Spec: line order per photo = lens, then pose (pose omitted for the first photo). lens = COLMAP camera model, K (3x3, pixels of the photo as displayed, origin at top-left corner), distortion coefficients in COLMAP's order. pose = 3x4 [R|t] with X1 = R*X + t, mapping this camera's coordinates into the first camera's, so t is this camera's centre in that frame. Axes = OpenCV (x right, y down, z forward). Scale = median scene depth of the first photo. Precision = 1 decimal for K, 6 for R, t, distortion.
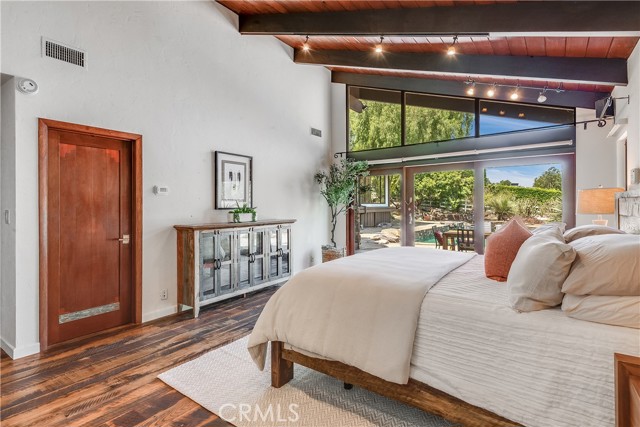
lens RADIAL K [[323.1, 0, 316.8], [0, 323.1, 209.6], [0, 0, 1]] dist [0.001900, -0.005656]
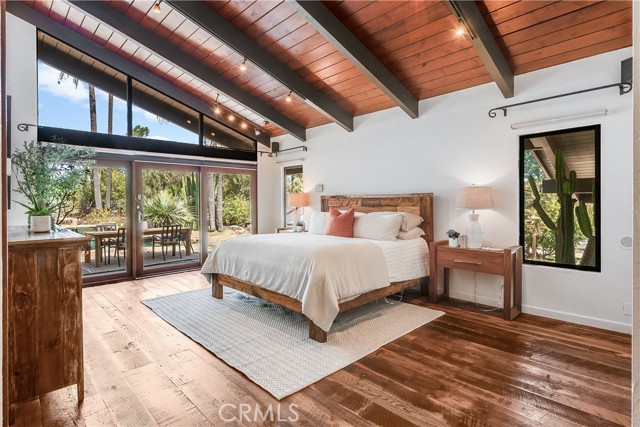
lens RADIAL K [[333.1, 0, 316.4], [0, 333.1, 207.6], [0, 0, 1]] dist [0.016445, -0.003004]
pose [[0.189114, -0.013444, 0.981863, -0.755117], [0.022063, 0.999712, 0.009439, 0.000824], [-0.981707, 0.019878, 0.189356, 0.405844]]
